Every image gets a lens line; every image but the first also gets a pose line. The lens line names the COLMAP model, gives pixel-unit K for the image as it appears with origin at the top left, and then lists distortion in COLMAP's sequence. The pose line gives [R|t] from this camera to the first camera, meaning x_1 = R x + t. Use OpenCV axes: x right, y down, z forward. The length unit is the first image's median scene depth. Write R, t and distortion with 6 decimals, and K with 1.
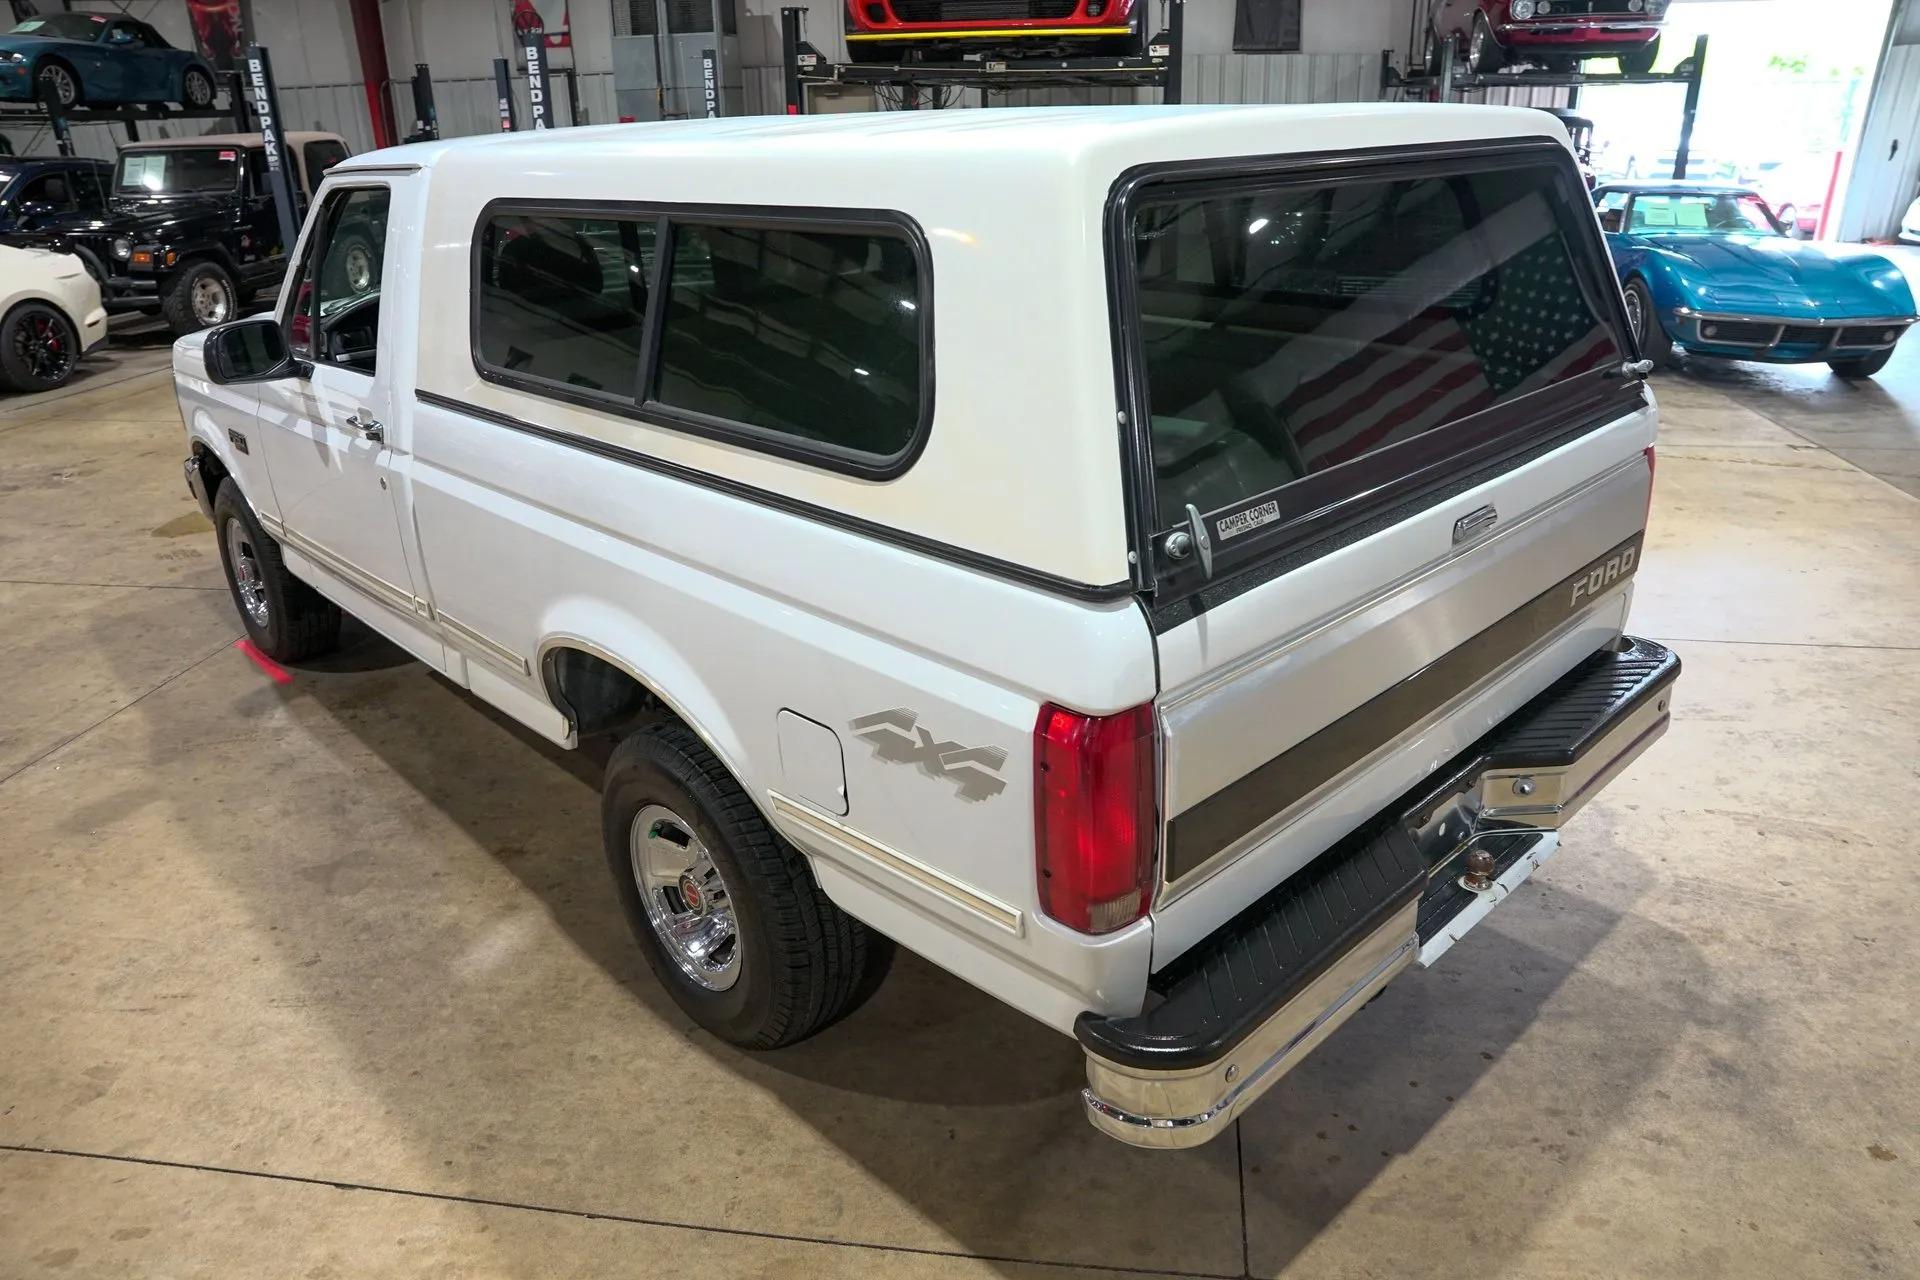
lens RADIAL K [[1315.1, 0, 963.9], [0, 1315.1, 641.3], [0, 0, 1]] dist [-0.139015, 0.109116]
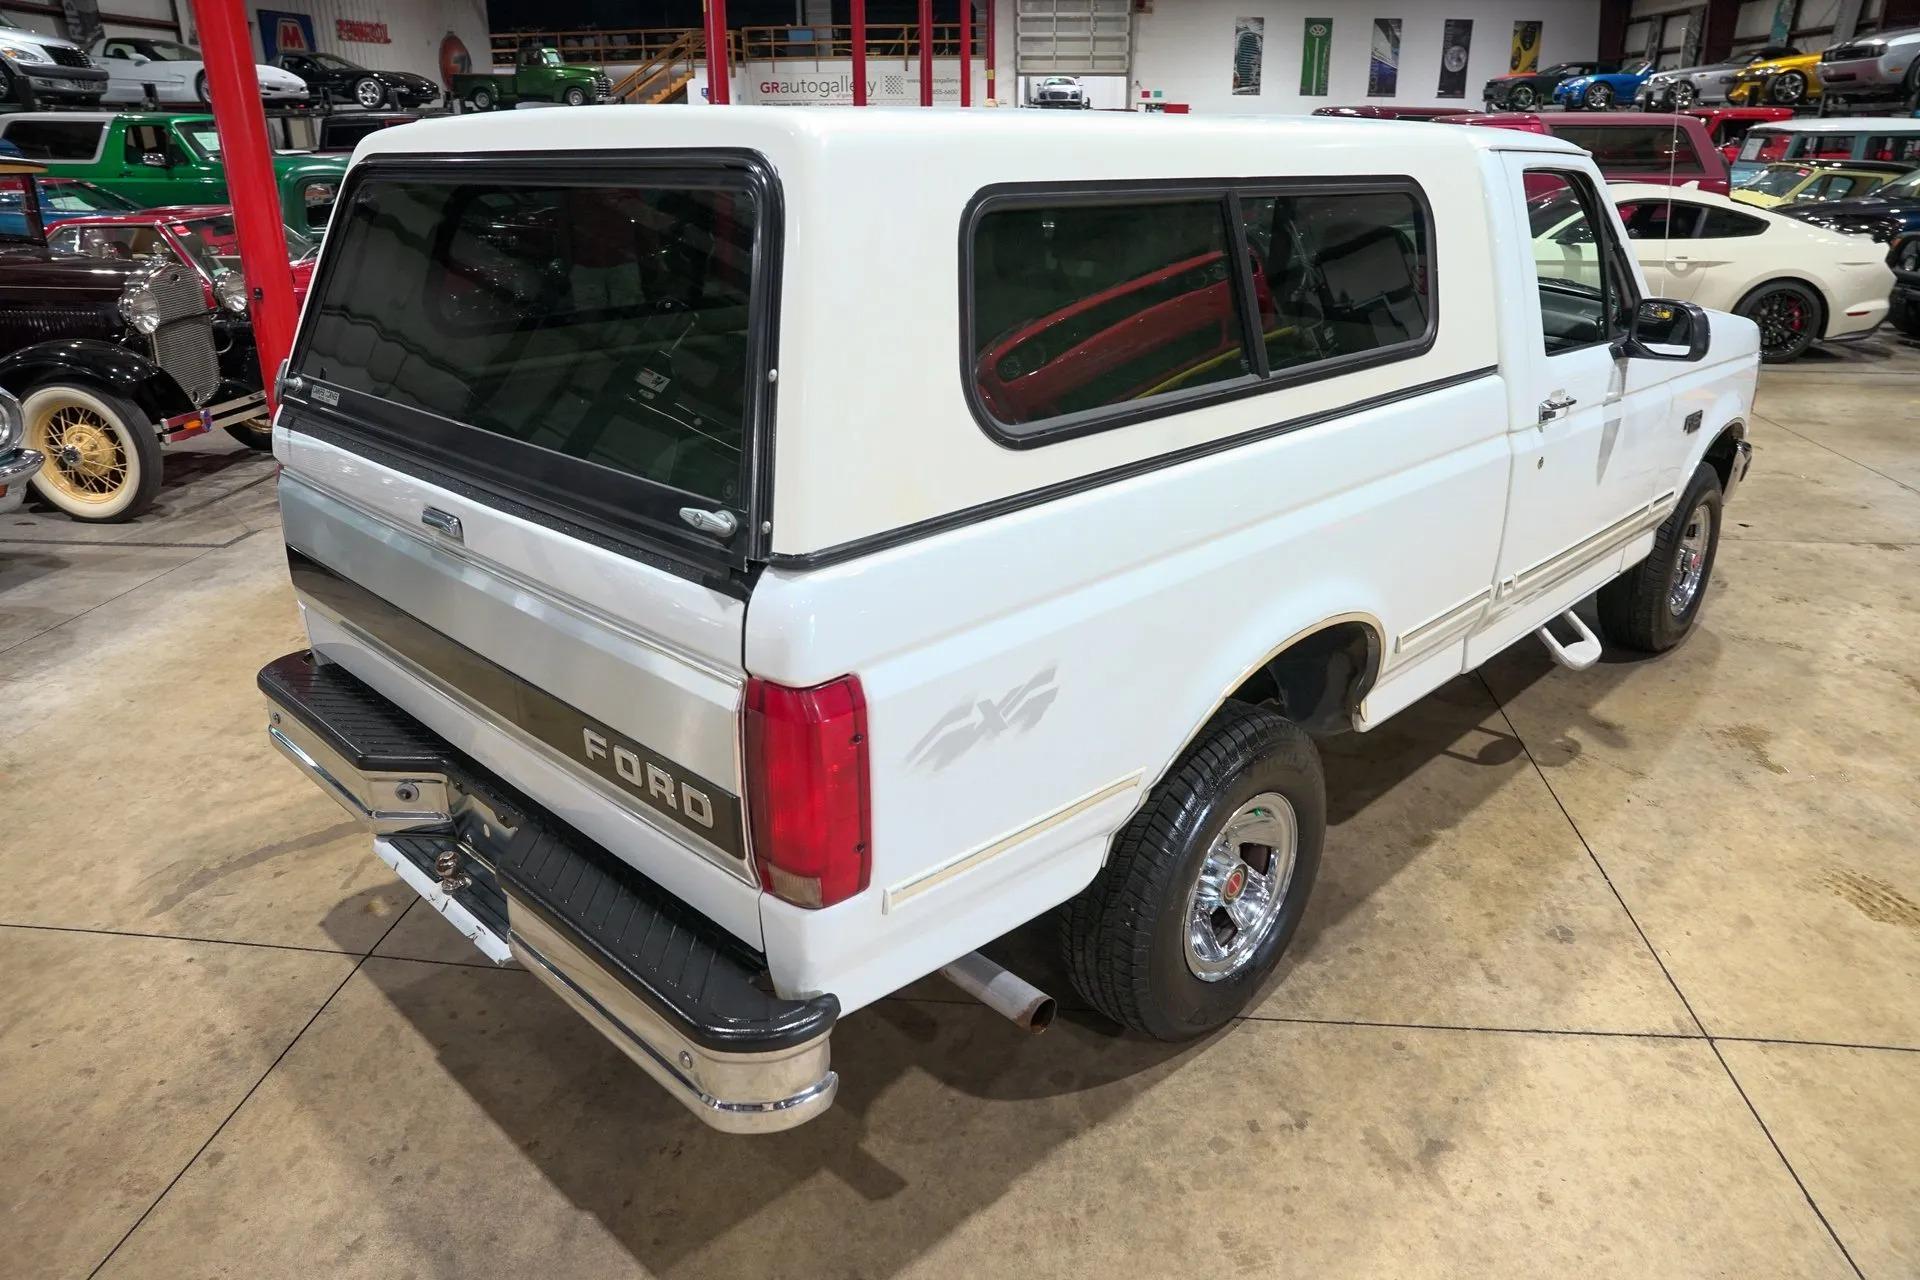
lens RADIAL K [[1315.1, 0, 962.6], [0, 1315.1, 641.9], [0, 0, 1]] dist [-0.139015, 0.109116]
pose [[0.034009, 0.398267, -0.916639, 1.079589], [-0.385472, 0.851432, 0.355634, -0.415786], [0.922093, 0.341244, 0.182477, 0.959291]]
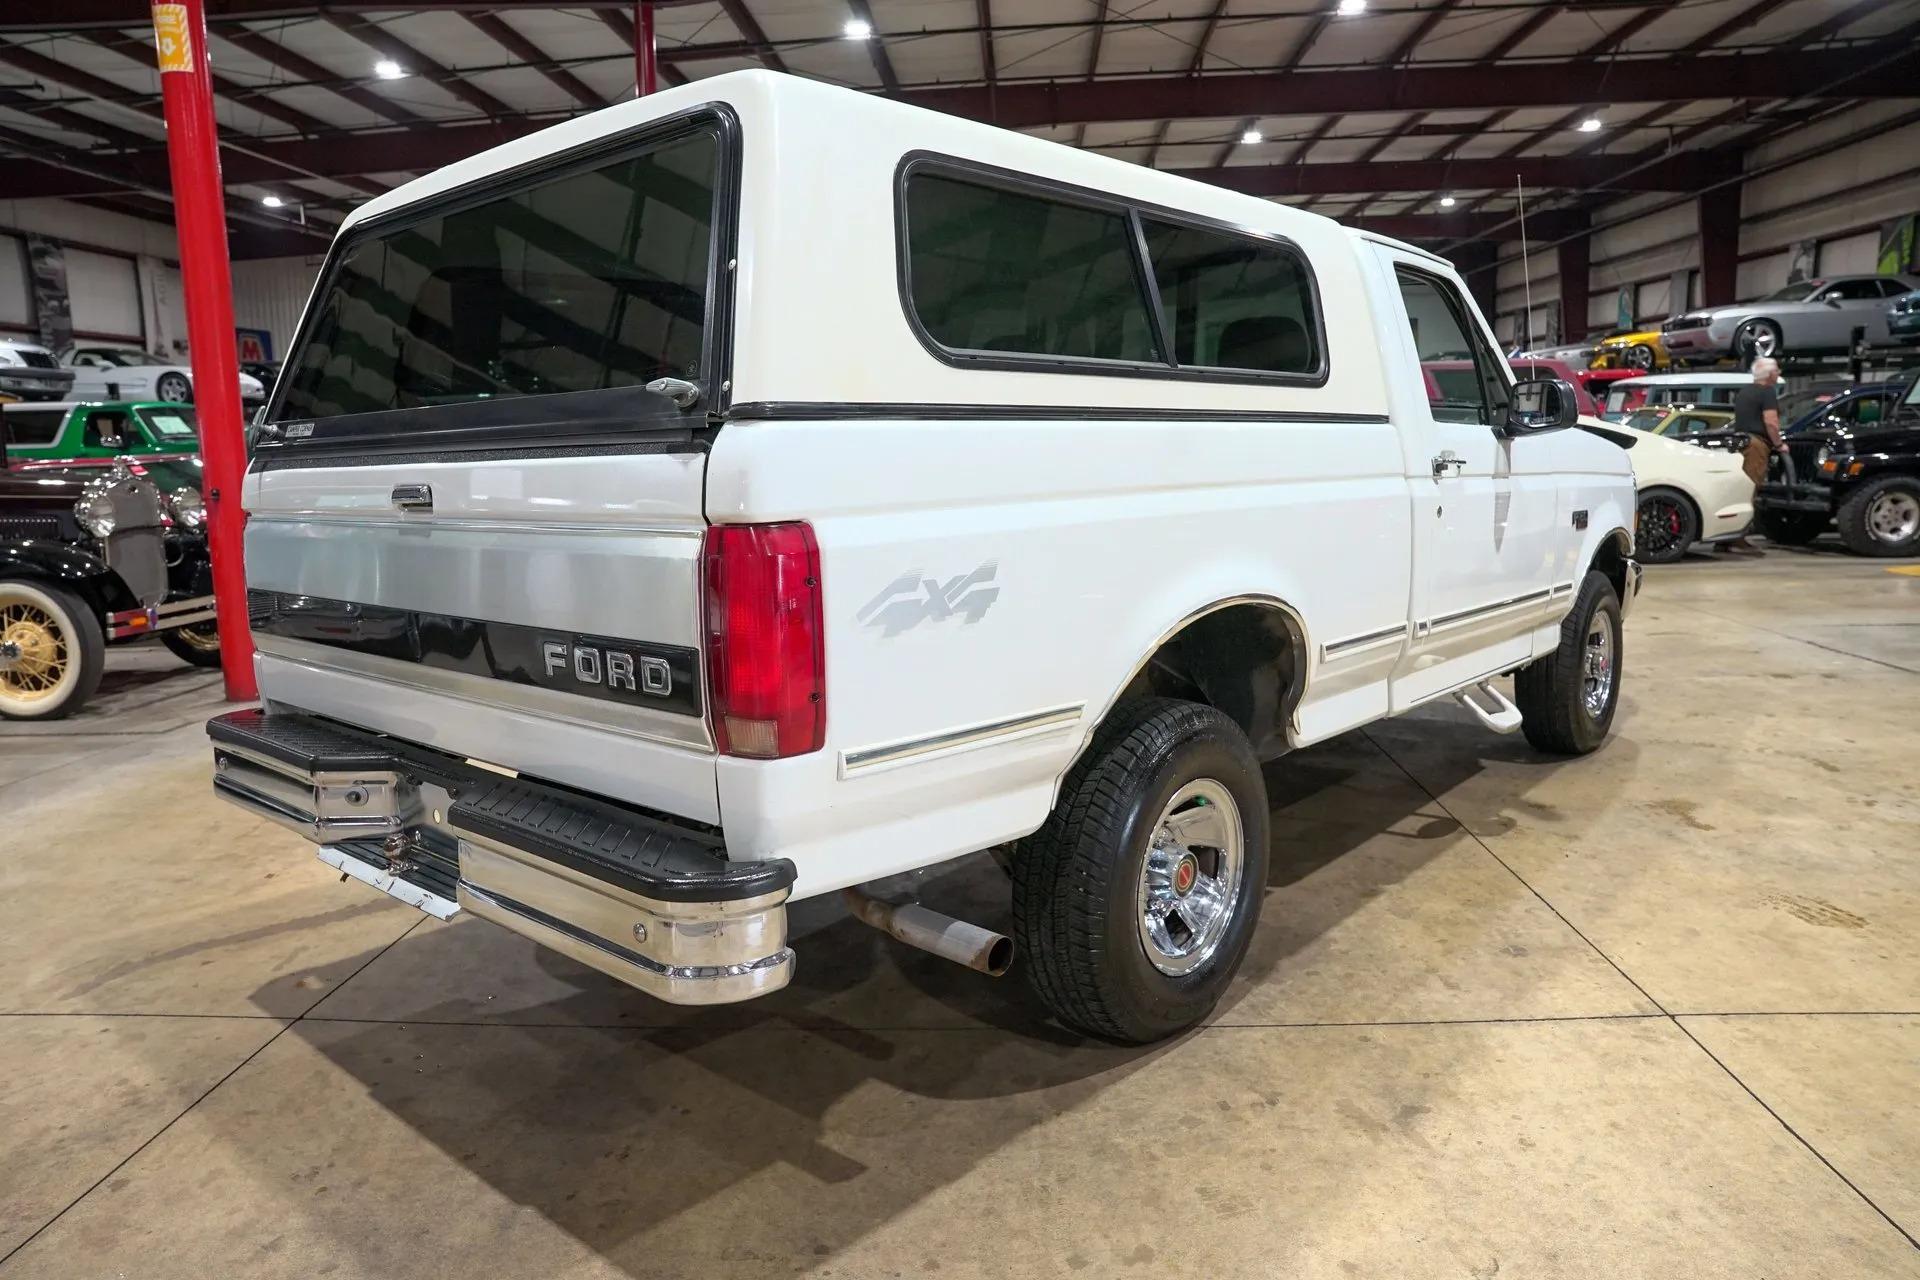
lens RADIAL K [[1315.1, 0, 963.7], [0, 1315.1, 642.3], [0, 0, 1]] dist [-0.139015, 0.109116]
pose [[0.090651, 0.178592, -0.979738, 1.181715], [-0.364489, 0.921480, 0.134248, -0.227704], [0.926785, 0.344934, 0.148627, 1.025102]]
